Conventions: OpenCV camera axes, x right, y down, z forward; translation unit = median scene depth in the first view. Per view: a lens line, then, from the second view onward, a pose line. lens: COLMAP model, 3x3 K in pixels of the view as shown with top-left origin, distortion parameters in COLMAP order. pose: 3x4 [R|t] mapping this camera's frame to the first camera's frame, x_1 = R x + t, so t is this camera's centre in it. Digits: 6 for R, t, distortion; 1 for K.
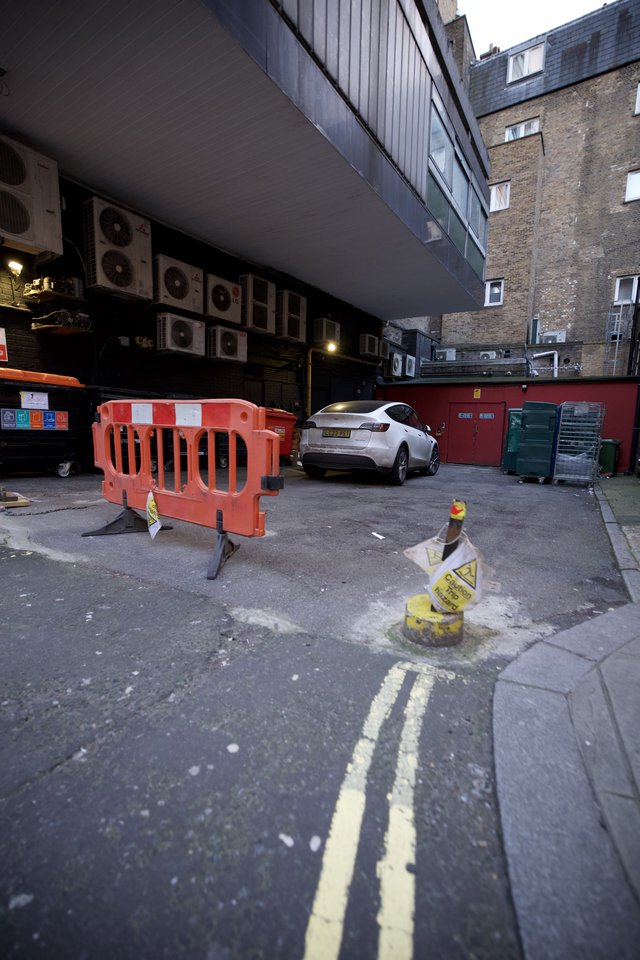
lens RADIAL K [[406.4, 0, 320.0], [0, 406.4, 479.5], [0, 0, 1]] dist [-0.010477, 0.002369]
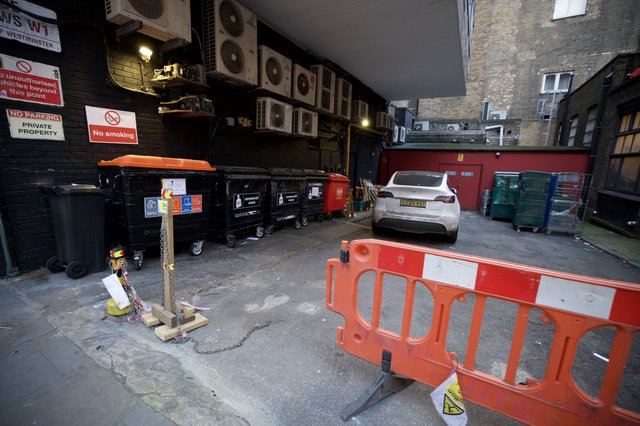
lens RADIAL K [[271.0, 0, 319.7], [0, 271.0, 211.9], [0, 0, 1]] dist [-0.010477, 0.002369]
pose [[0.997857, -0.002086, 0.065400, -0.258668], [-0.000241, 0.999368, 0.035555, -0.105114], [-0.065433, -0.035495, 0.997226, 0.197213]]
